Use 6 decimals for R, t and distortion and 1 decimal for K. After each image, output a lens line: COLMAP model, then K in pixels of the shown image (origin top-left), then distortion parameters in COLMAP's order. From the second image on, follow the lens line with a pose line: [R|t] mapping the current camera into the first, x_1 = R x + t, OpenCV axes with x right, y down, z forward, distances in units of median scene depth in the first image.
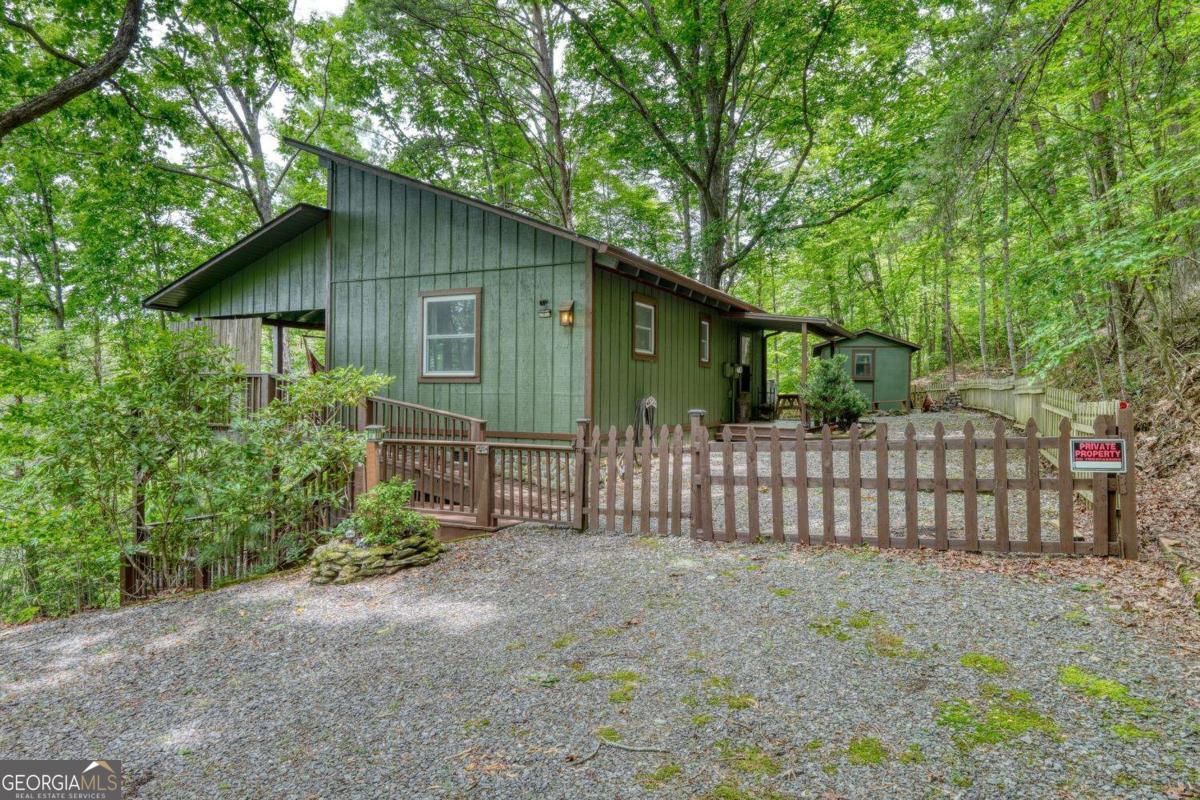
lens RADIAL K [[723.0, 0, 600.0], [0, 723.0, 400.0], [0, 0, 1]] dist [0.006740, 0.000791]
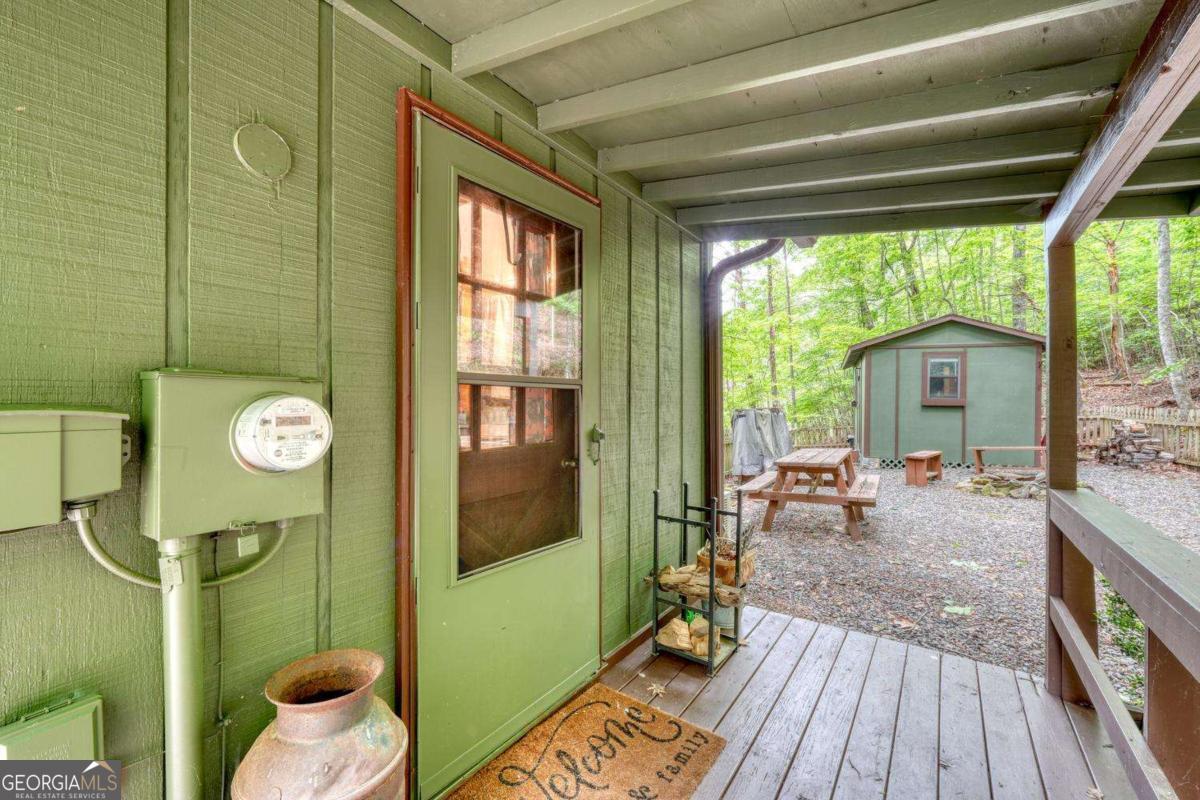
lens RADIAL K [[505.3, 0, 600.0], [0, 505.3, 400.0], [0, 0, 1]] dist [-0.001912, 0.000205]
pose [[0.991823, -0.003090, -0.127581, 0.144814], [0.002759, 0.999992, -0.002774, -0.031376], [0.127588, 0.002400, 0.991824, 0.573026]]
